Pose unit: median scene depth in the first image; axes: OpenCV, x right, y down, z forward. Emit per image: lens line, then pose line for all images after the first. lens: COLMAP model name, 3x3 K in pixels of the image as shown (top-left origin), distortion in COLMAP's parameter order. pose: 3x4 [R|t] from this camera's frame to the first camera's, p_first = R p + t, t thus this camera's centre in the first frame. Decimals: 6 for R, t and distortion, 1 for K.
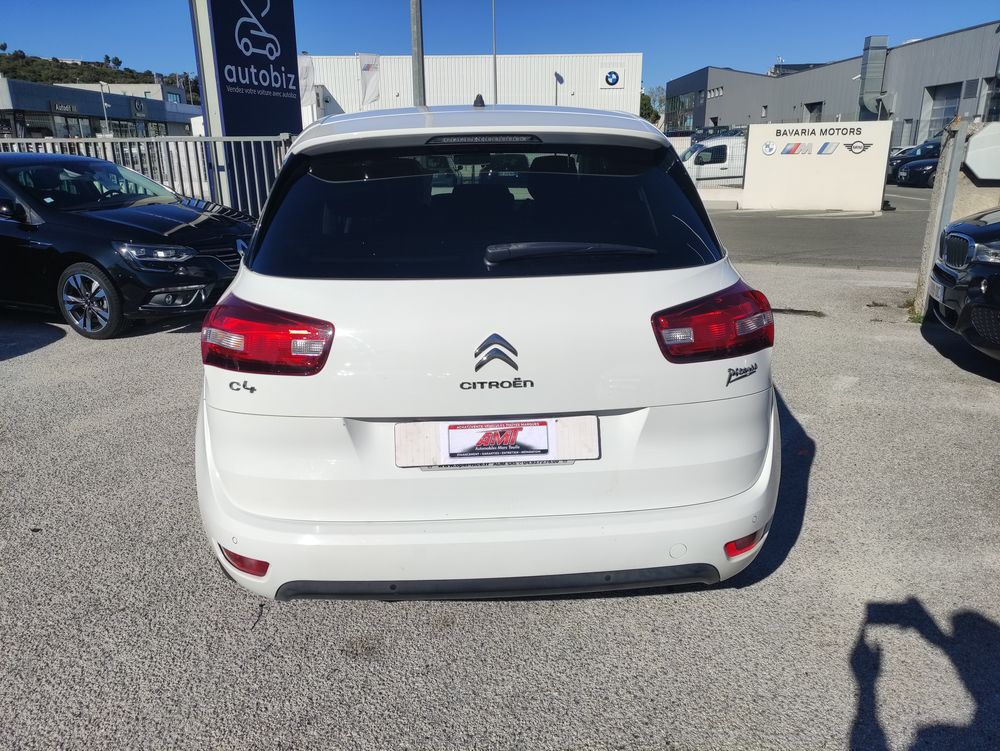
lens RADIAL K [[733.9, 0, 490.5], [0, 733.9, 368.7], [0, 0, 1]] dist [0.027918, -0.004279]
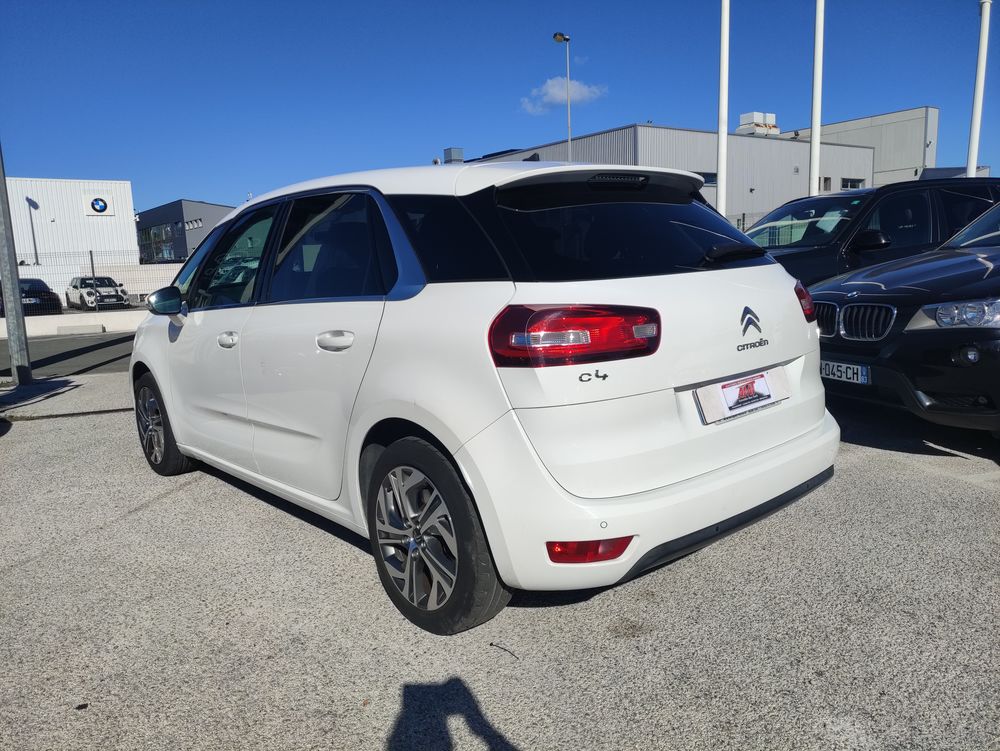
lens RADIAL K [[733.9, 0, 502.0], [0, 733.9, 373.2], [0, 0, 1]] dist [0.027918, -0.004279]
pose [[0.791029, -0.120257, 0.599842, -0.240375], [0.212825, 0.973340, -0.085522, 0.018437], [-0.573566, 0.195312, 0.795535, 0.047981]]
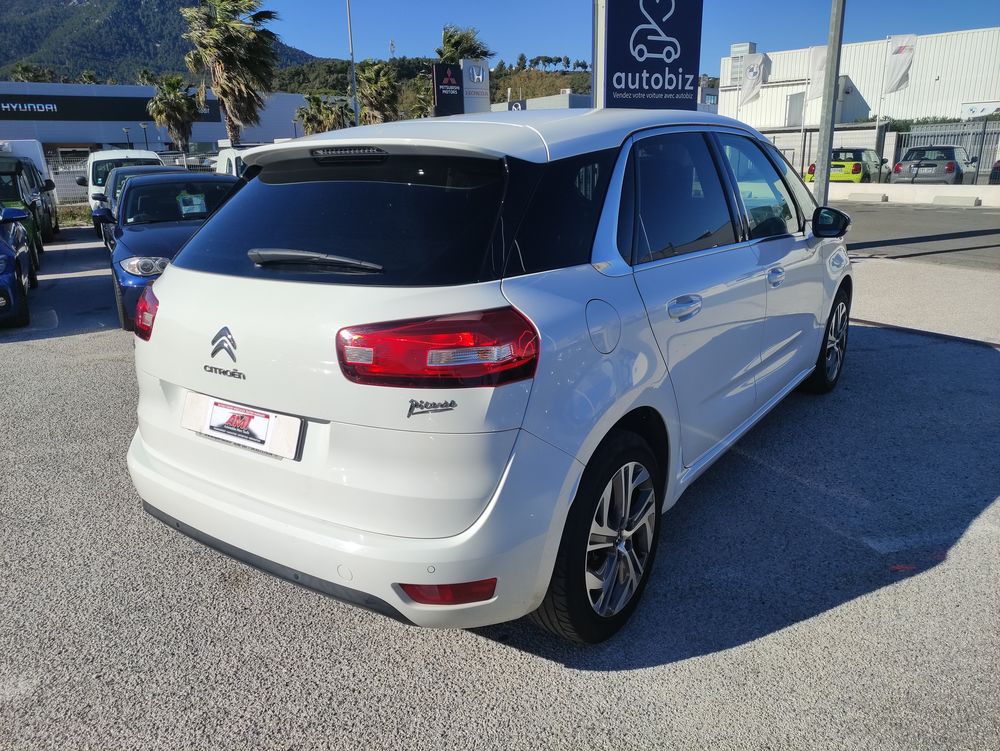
lens RADIAL K [[733.9, 0, 507.7], [0, 733.9, 374.4], [0, 0, 1]] dist [0.027918, -0.004279]
pose [[0.786044, 0.162447, -0.596444, 0.217914], [-0.156512, 0.985715, 0.062205, -0.024120], [0.598029, 0.044455, 0.800241, 0.075708]]
